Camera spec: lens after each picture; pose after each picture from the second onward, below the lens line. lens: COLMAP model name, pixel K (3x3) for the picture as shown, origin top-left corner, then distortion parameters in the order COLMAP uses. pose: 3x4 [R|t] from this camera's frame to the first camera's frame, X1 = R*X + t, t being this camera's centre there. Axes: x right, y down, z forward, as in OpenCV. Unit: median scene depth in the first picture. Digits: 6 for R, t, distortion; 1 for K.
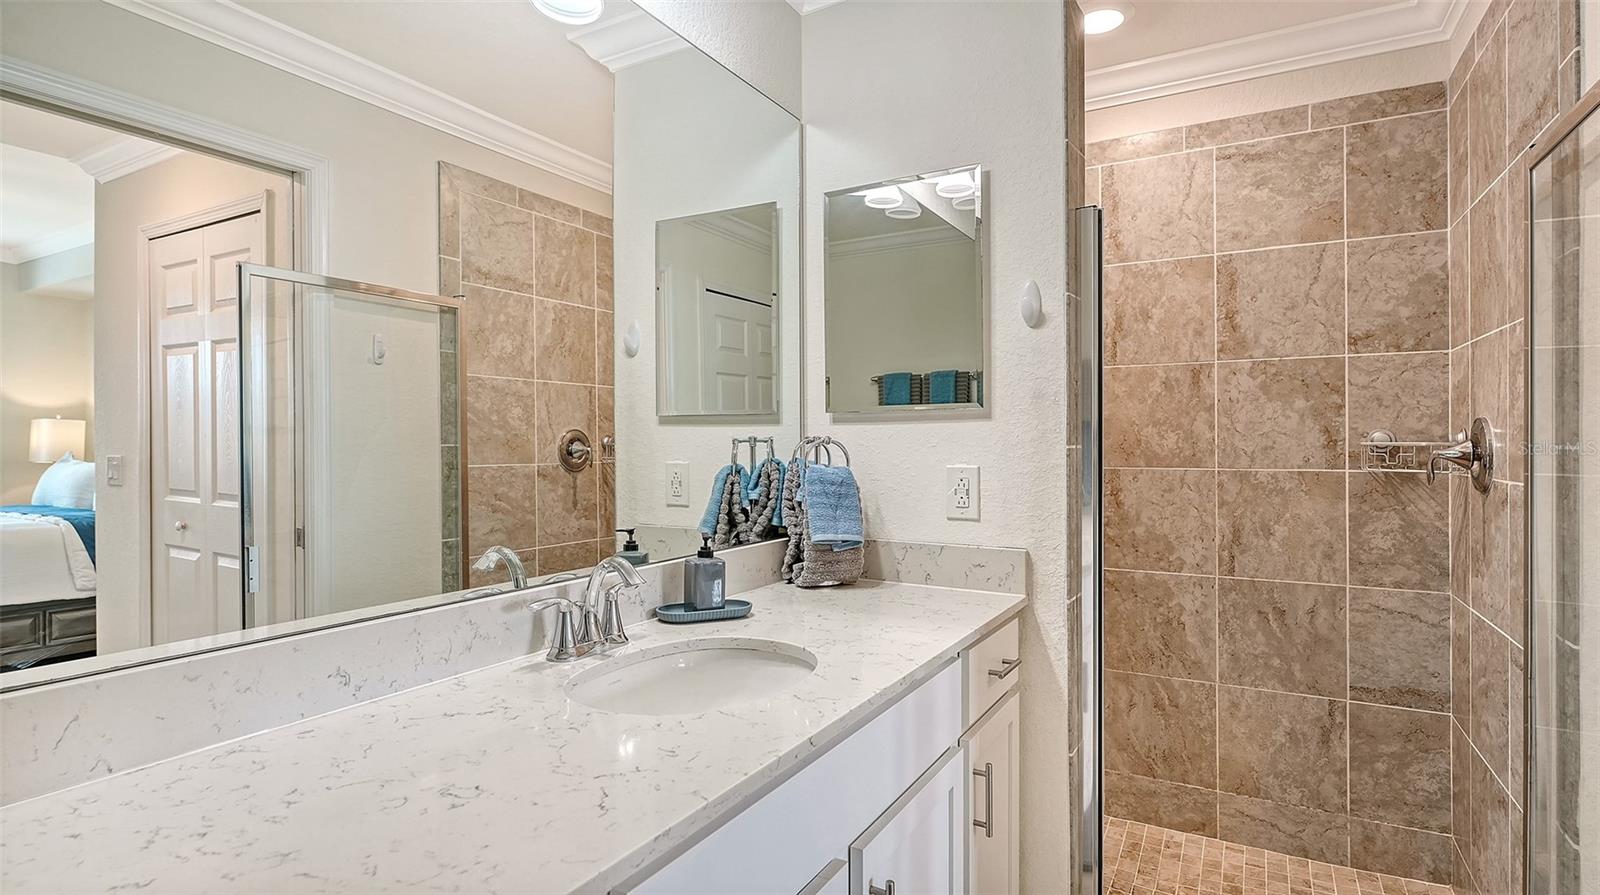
lens RADIAL K [[808.1, 0, 800.0], [0, 808.1, 447.5], [0, 0, 1]] dist [-0.000852, -0.000159]
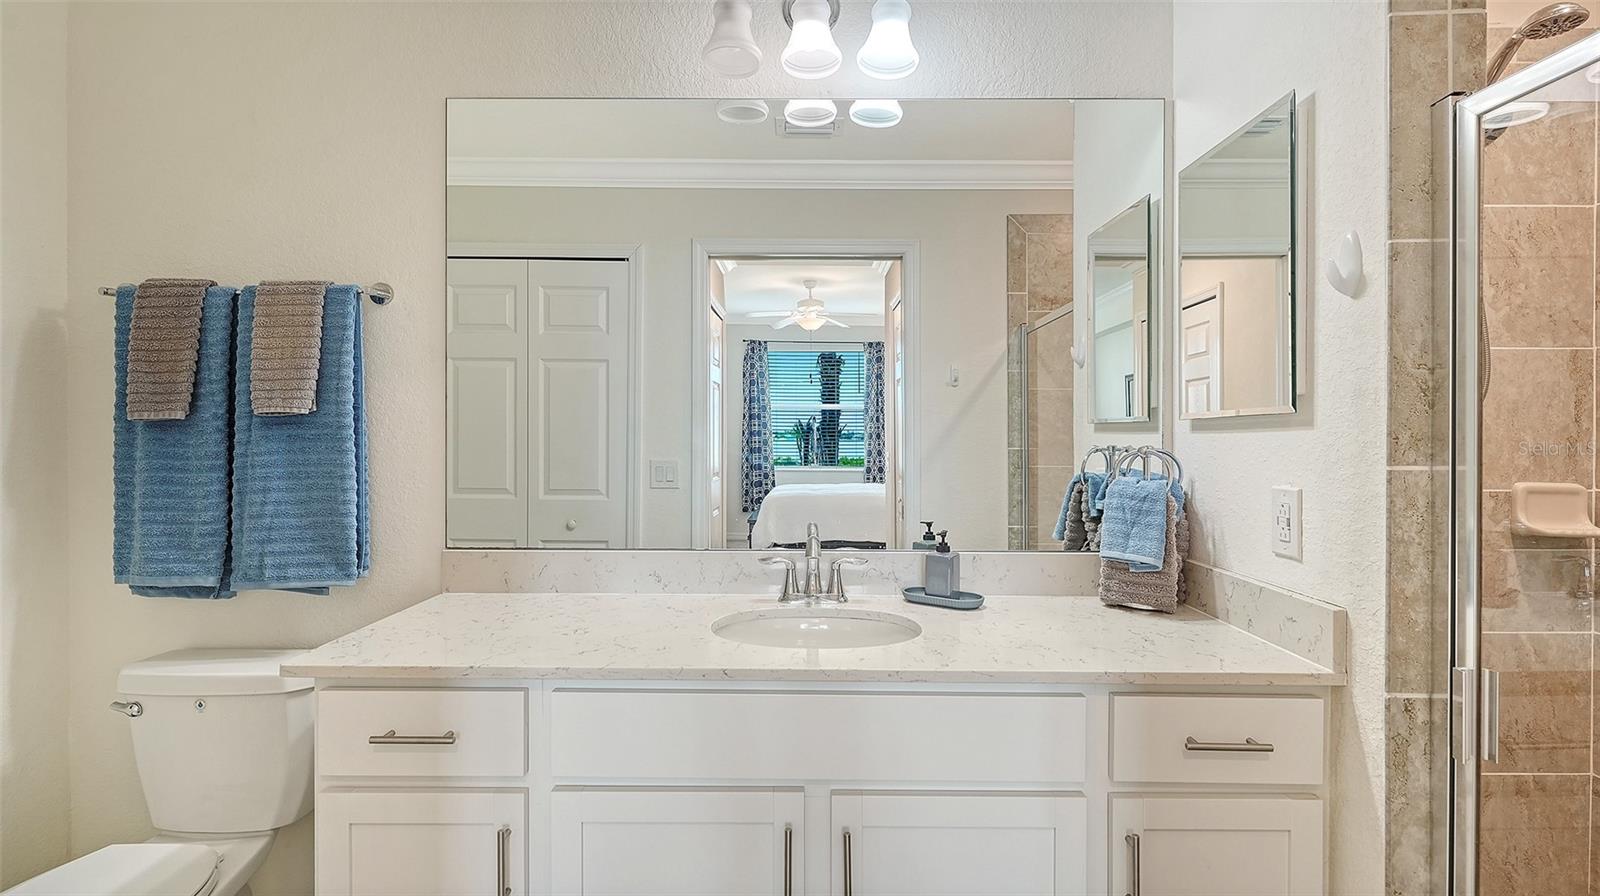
lens RADIAL K [[763.0, 0, 800.0], [0, 763.0, 448.0], [0, 0, 1]] dist [-0.000817, -0.000084]
pose [[0.491597, 0.014997, -0.870694, 0.608486], [-0.011595, 0.999876, 0.010675, -0.017416], [0.870746, 0.004848, 0.491710, 0.239470]]
